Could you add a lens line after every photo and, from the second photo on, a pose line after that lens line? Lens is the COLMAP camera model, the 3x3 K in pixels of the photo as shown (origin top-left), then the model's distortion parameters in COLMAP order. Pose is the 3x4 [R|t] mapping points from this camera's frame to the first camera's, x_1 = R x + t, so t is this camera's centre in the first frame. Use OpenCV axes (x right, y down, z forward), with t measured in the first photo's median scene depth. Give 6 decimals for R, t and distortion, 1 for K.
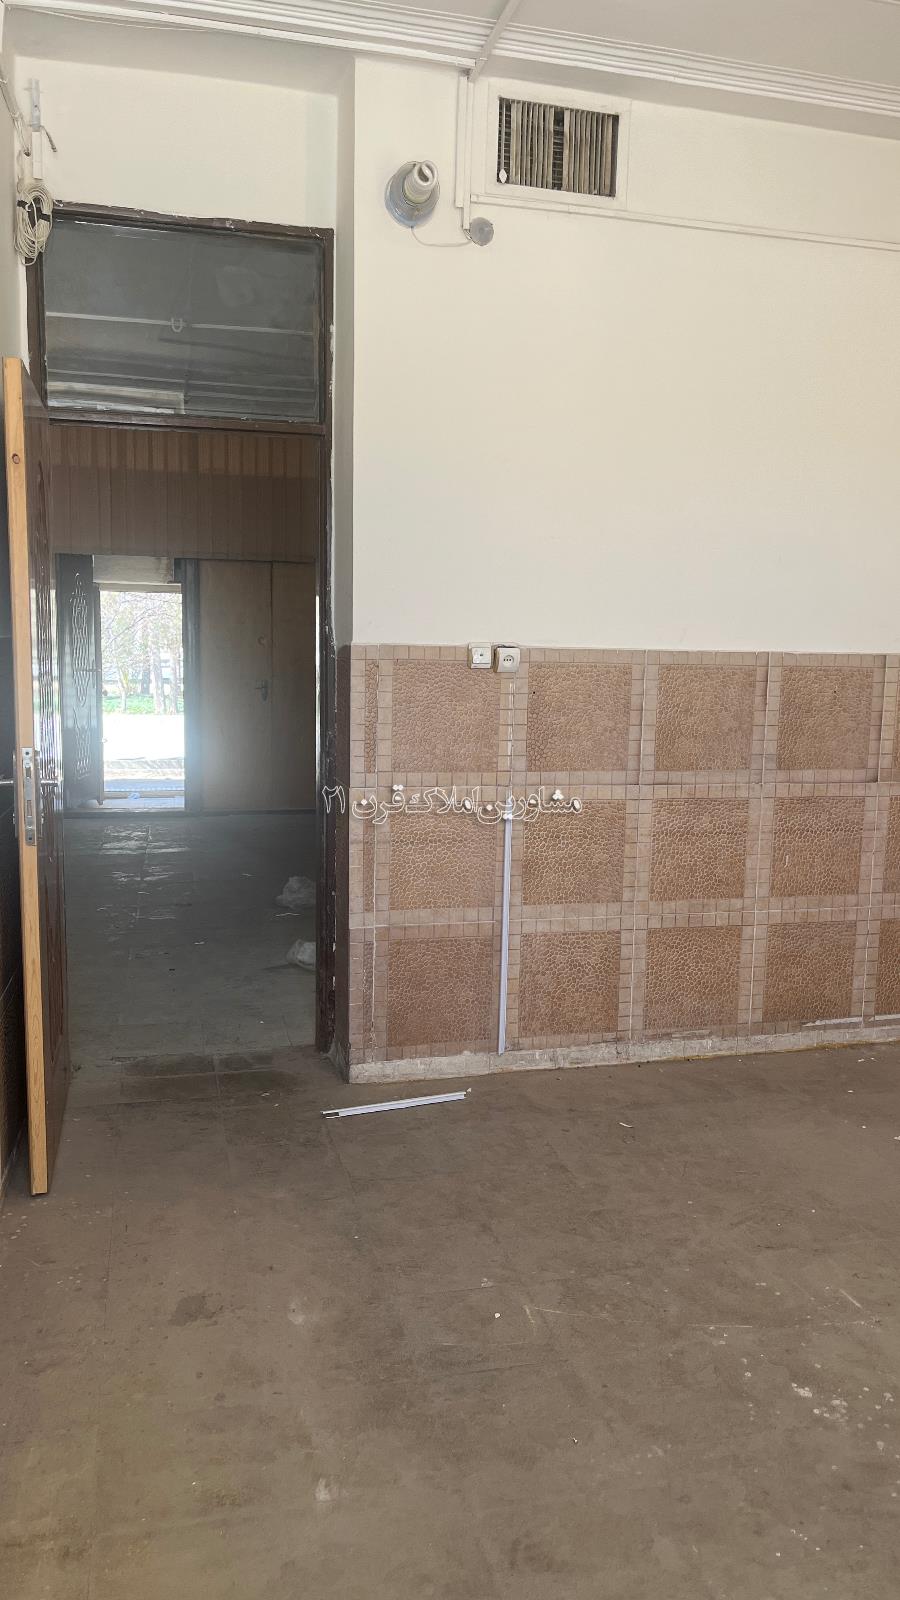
lens RADIAL K [[1355.4, 0, 511.7], [0, 1355.4, 834.0], [0, 0, 1]] dist [0.061306, -0.105245]
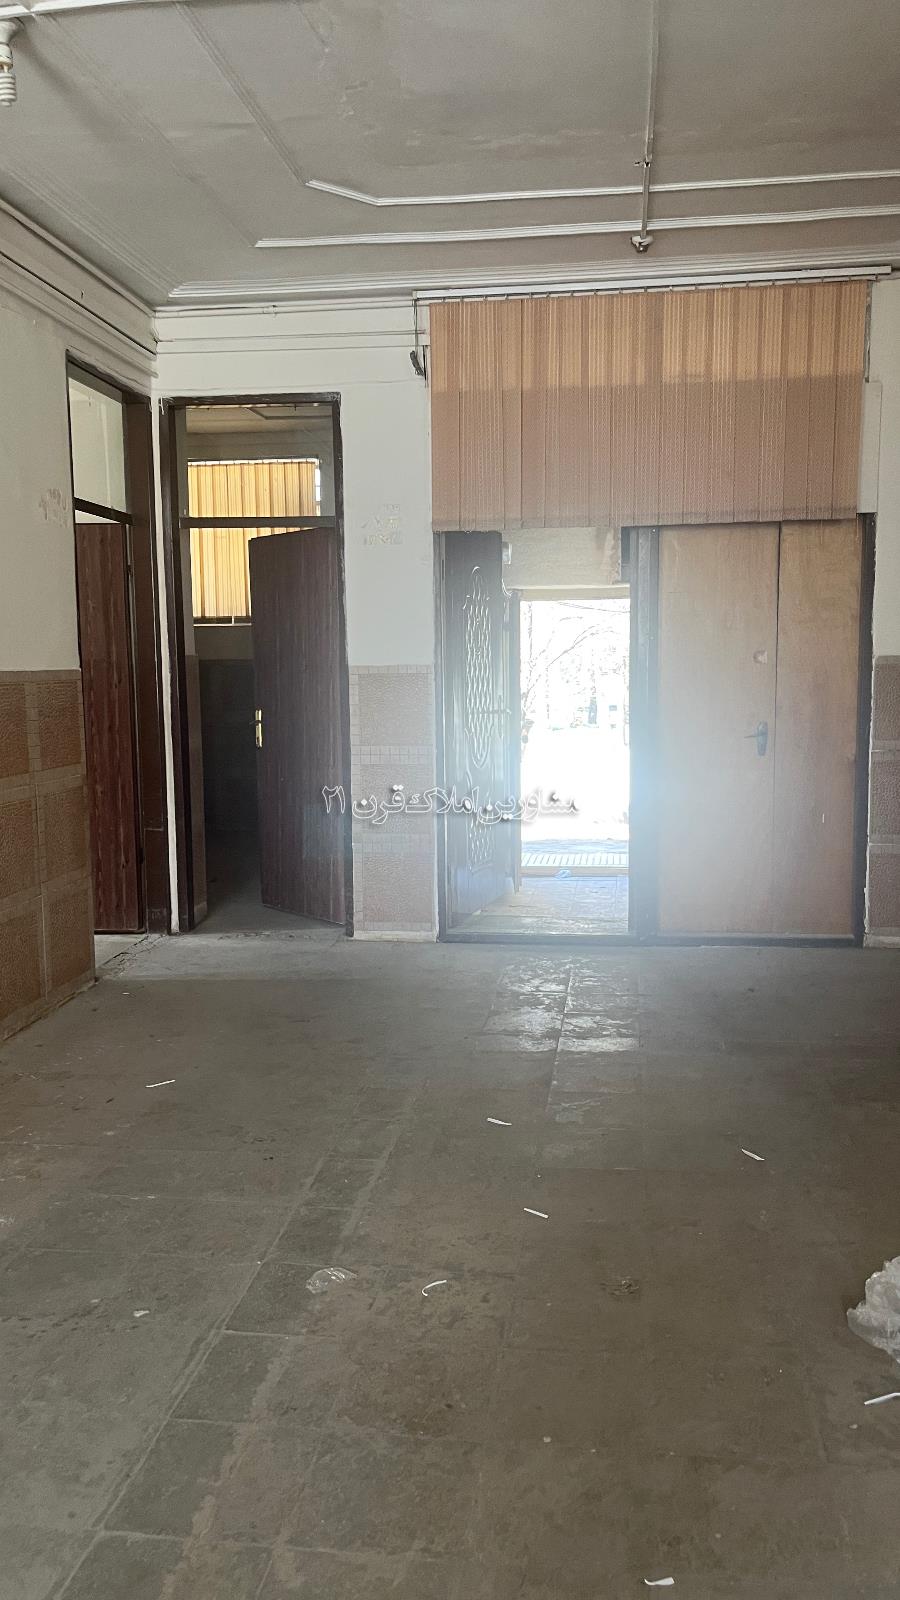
lens RADIAL K [[1218.6, 0, 450.0], [0, 1218.6, 800.0], [0, 0, 1]] dist [0.064505, -0.063558]
pose [[0.927919, 0.007328, -0.372710, -0.110612], [-0.019527, 0.999390, -0.028967, -0.062066], [0.372271, 0.034157, 0.927495, 0.458023]]
